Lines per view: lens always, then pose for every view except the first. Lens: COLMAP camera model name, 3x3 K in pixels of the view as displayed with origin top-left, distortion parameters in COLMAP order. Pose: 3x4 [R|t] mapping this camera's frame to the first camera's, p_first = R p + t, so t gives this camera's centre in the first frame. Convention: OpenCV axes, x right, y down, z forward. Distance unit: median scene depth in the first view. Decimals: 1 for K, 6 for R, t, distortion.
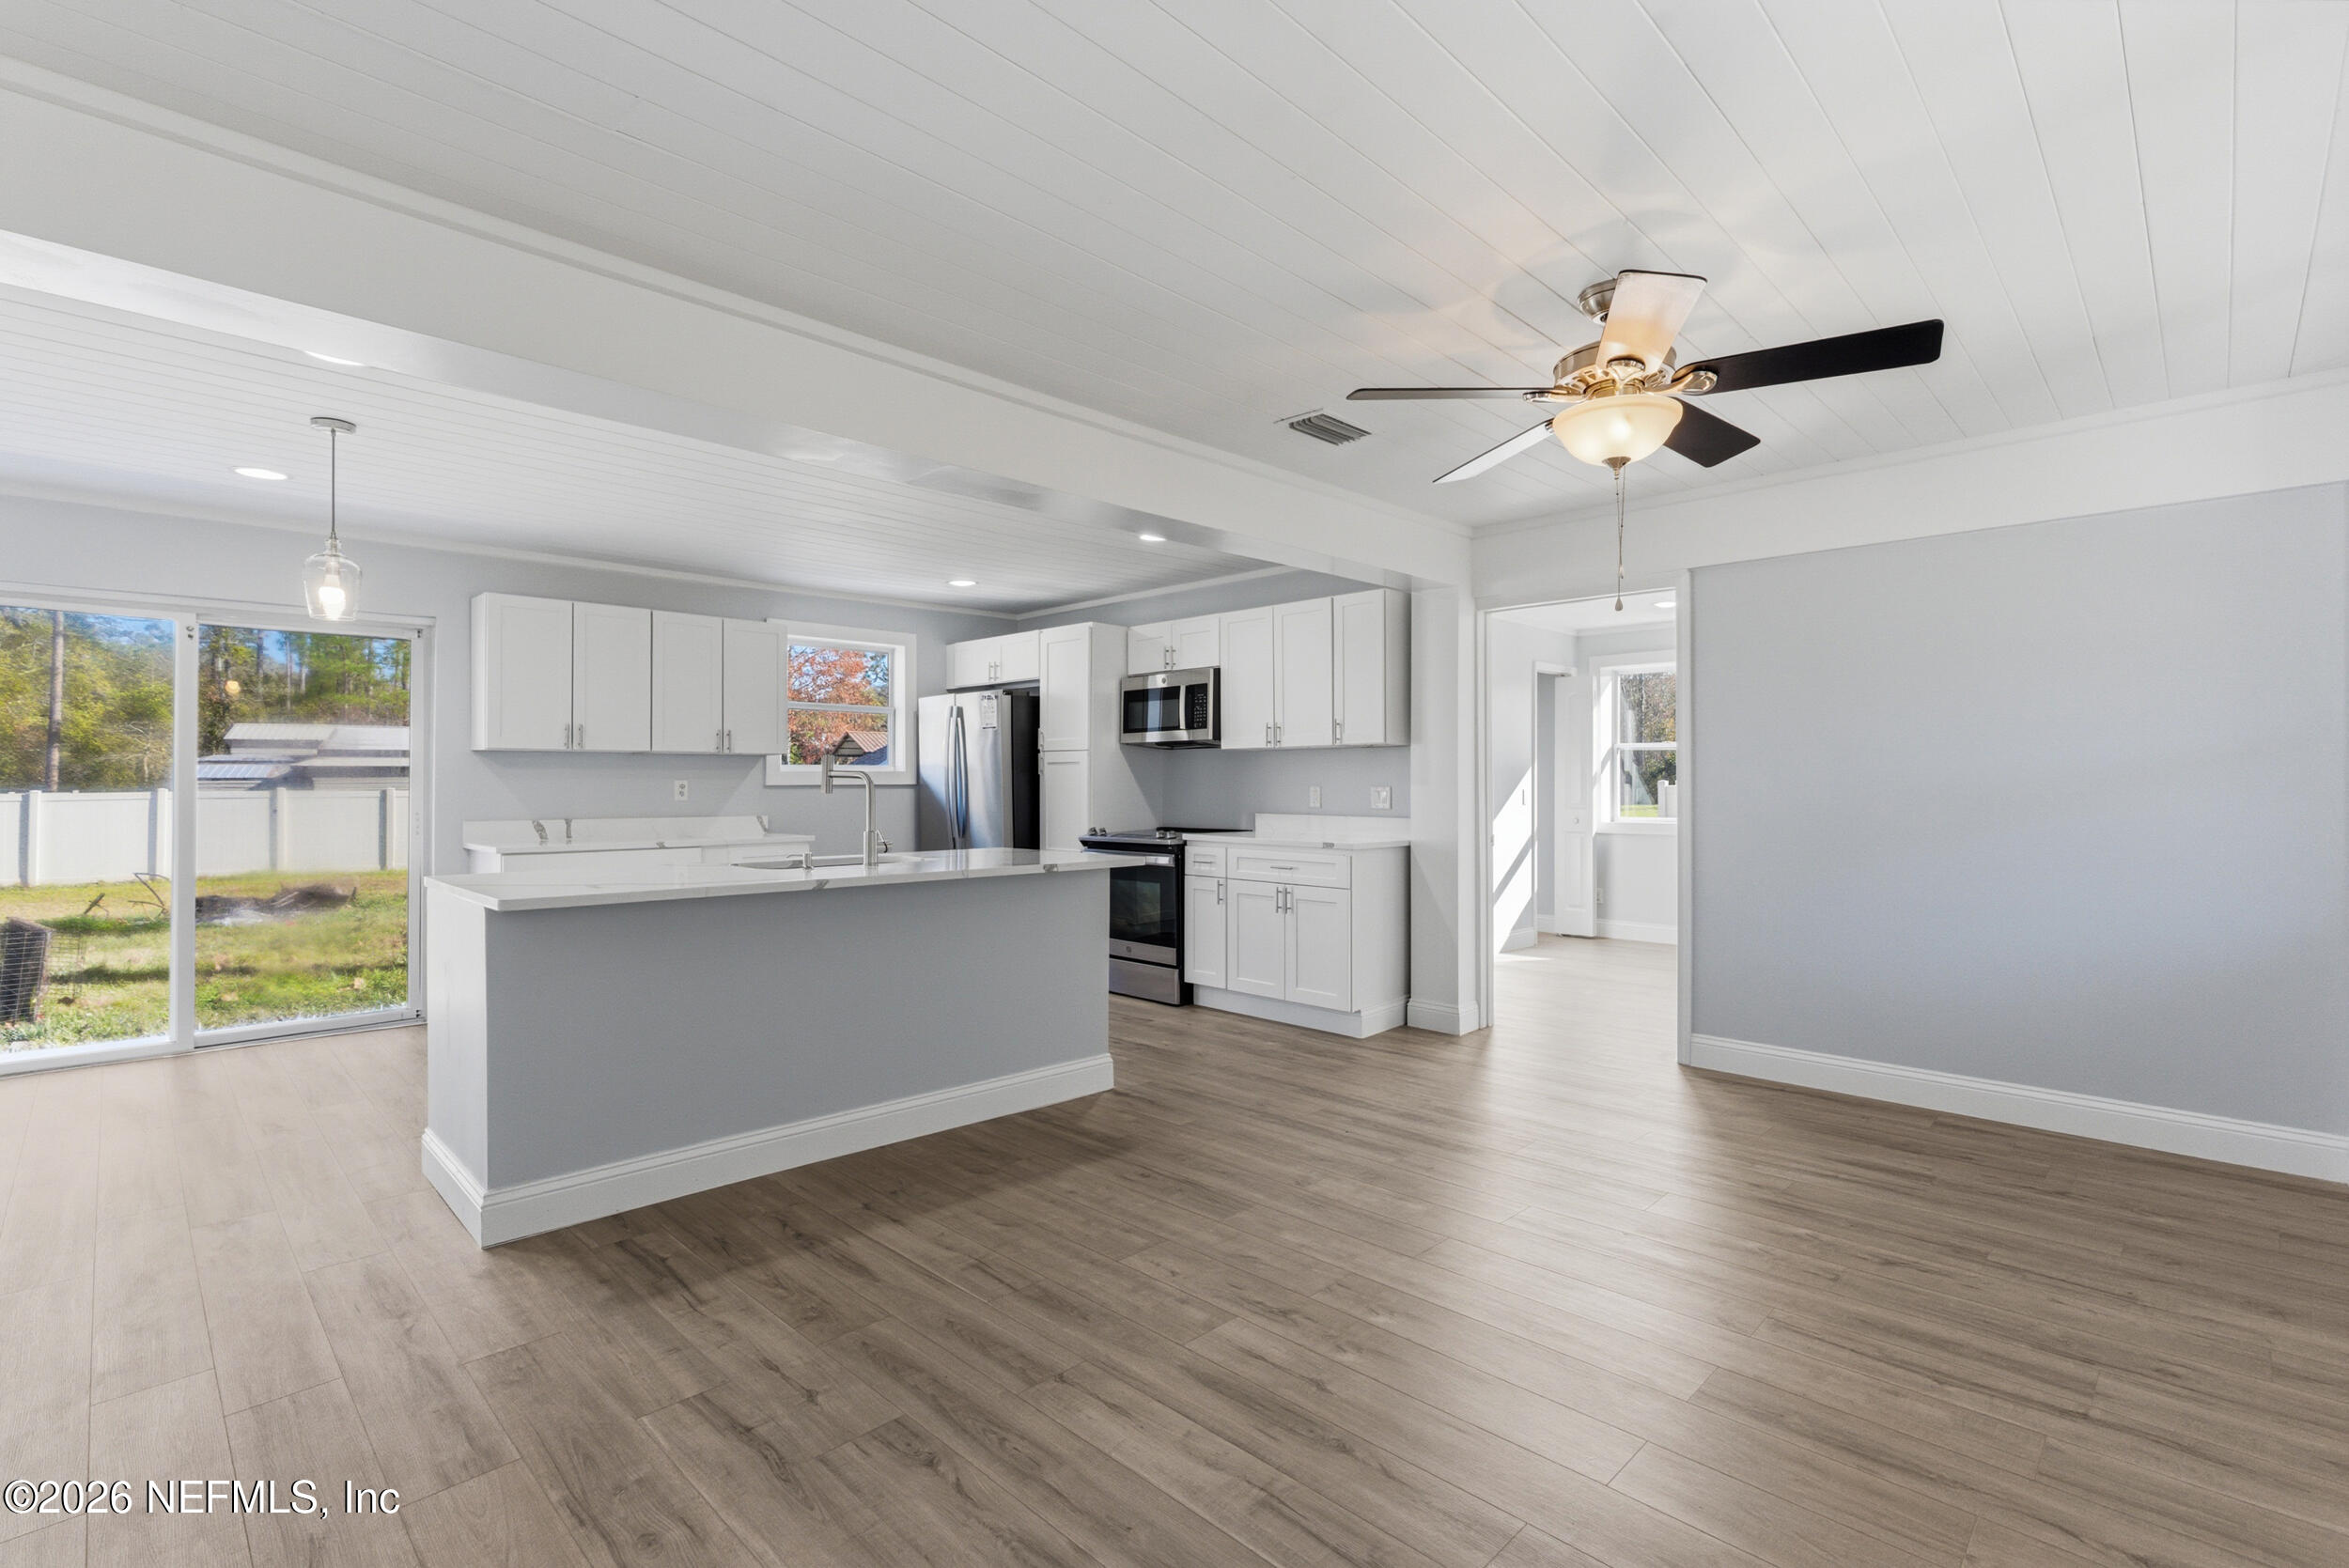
lens RADIAL K [[1063.6, 0, 1166.6], [0, 1063.6, 778.3], [0, 0, 1]] dist [-0.002431, 0.001597]
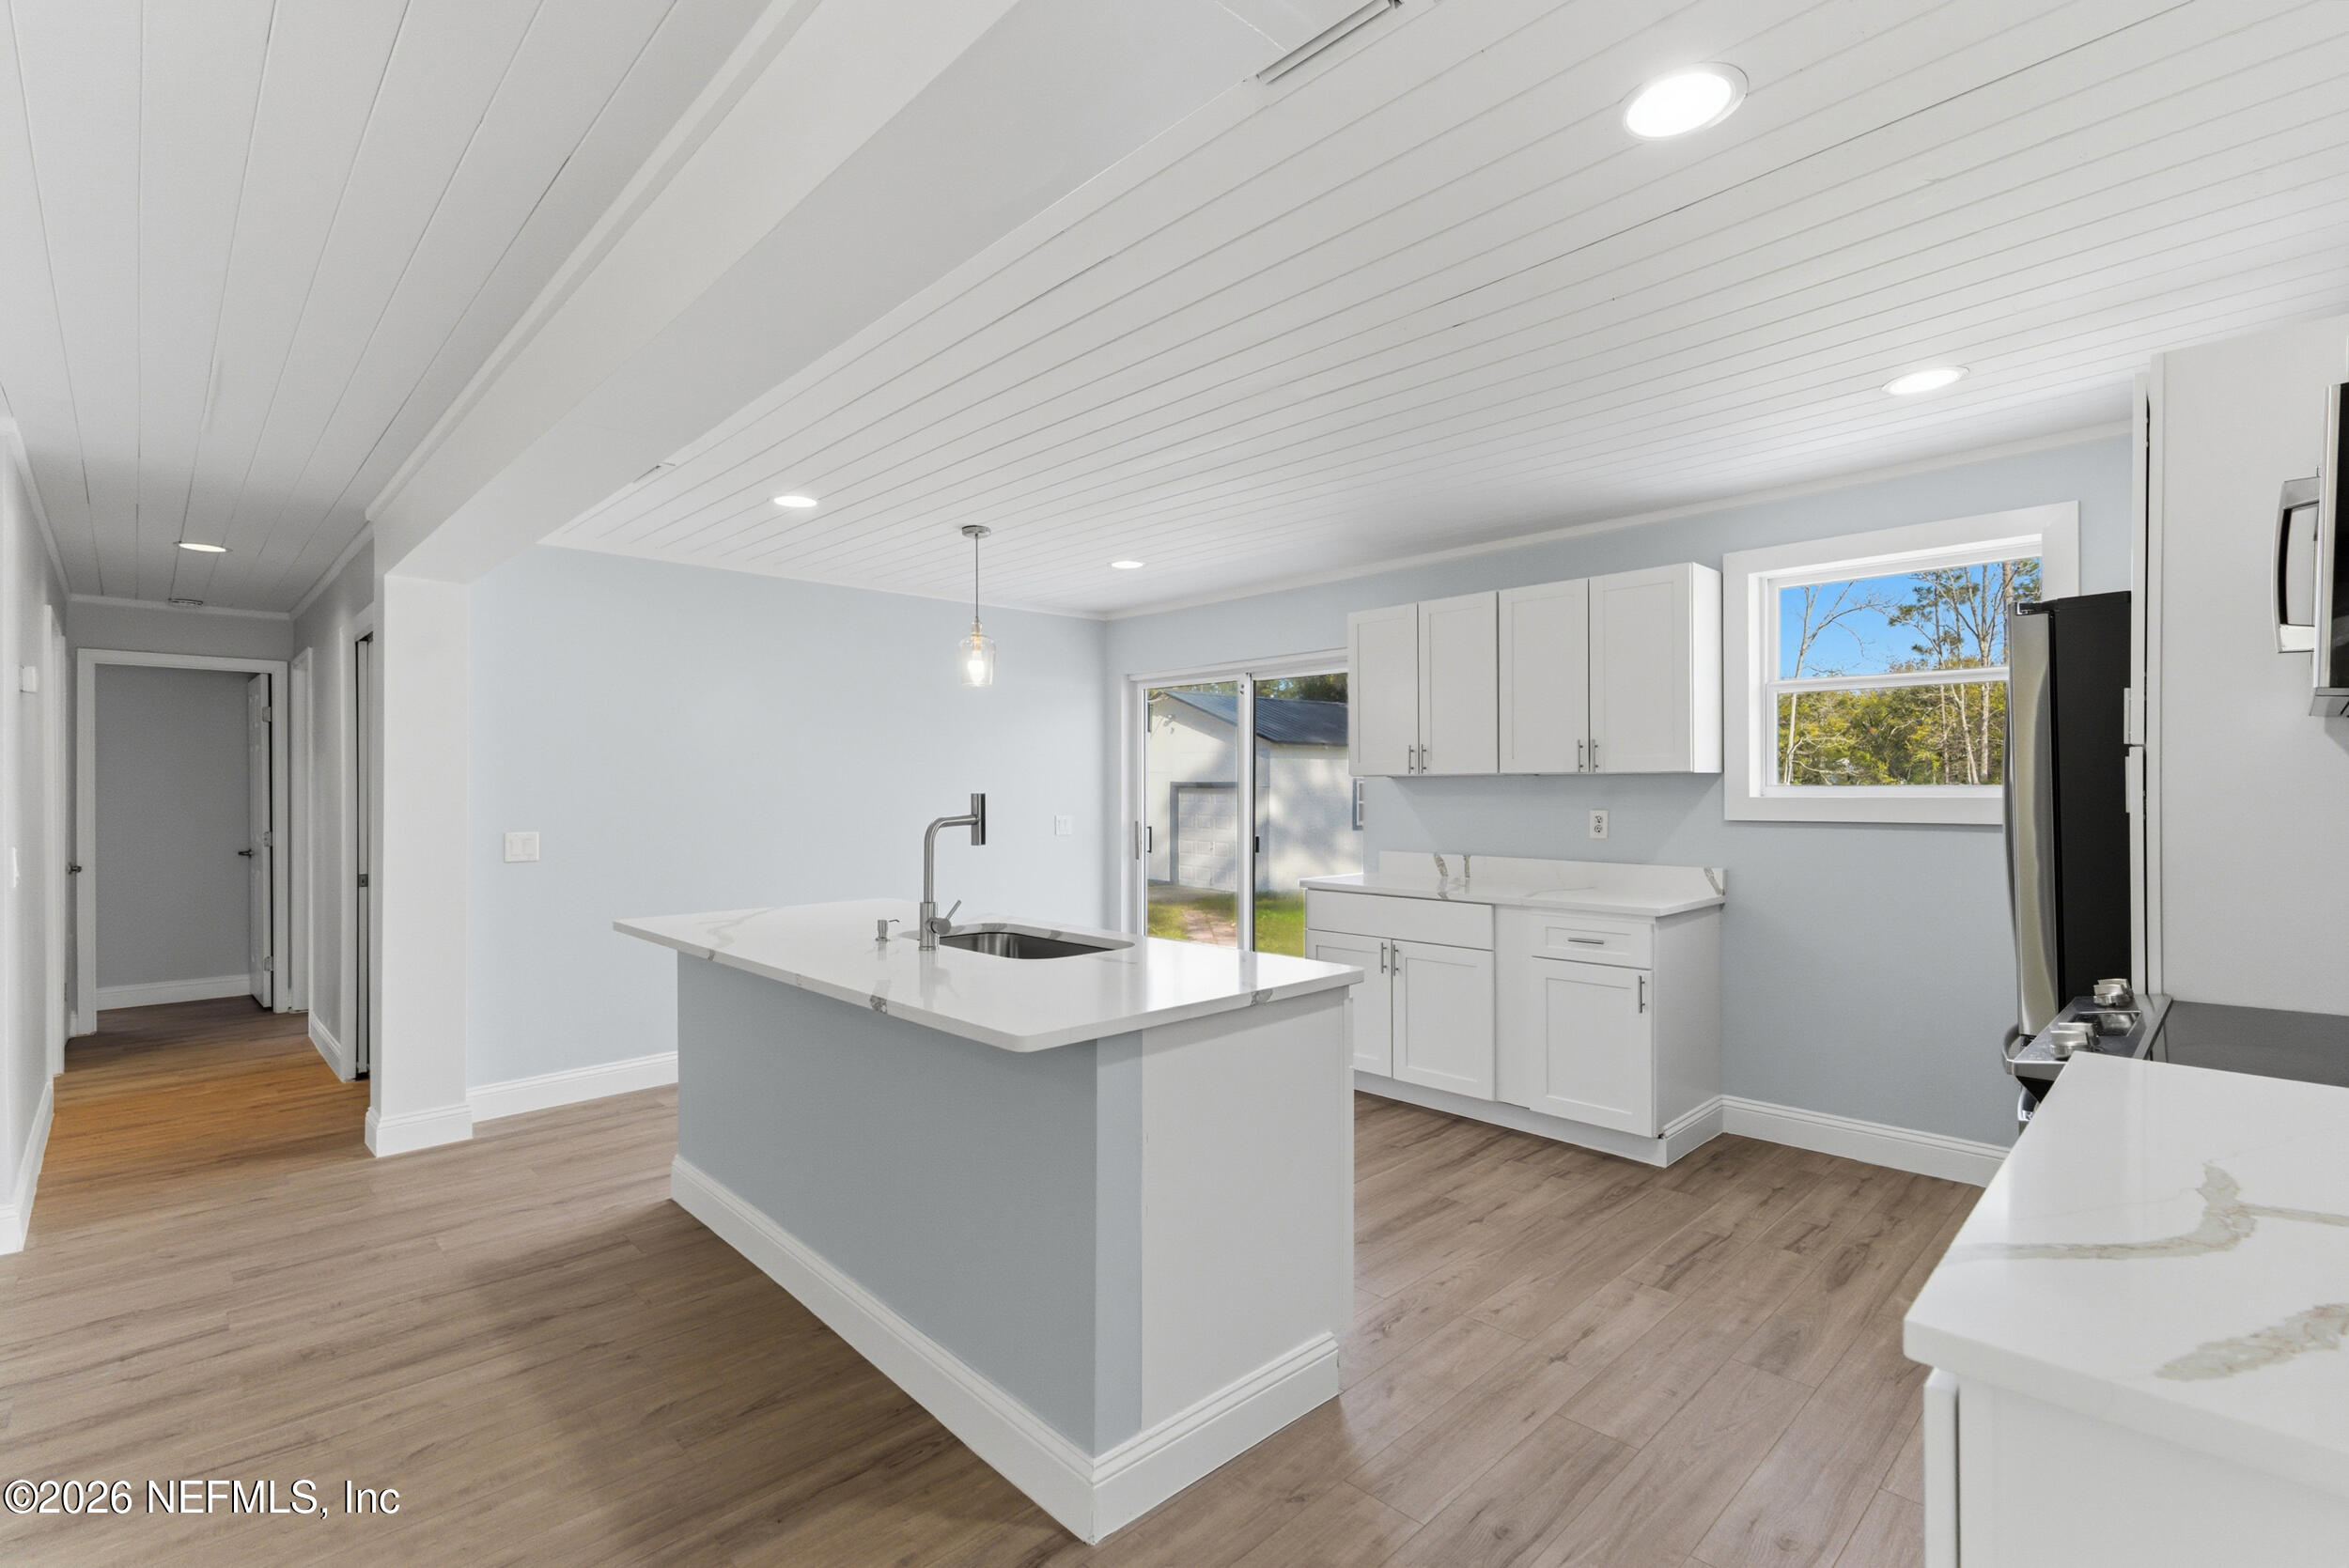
lens RADIAL K [[1063.6, 0, 1170.6], [0, 1063.6, 789.2], [0, 0, 1]] dist [-0.002431, 0.001597]
pose [[-0.011073, 0.002187, -0.999936, 0.323434], [0.008350, 0.999963, 0.002094, -0.019745], [0.999904, -0.008326, -0.011091, 0.861493]]
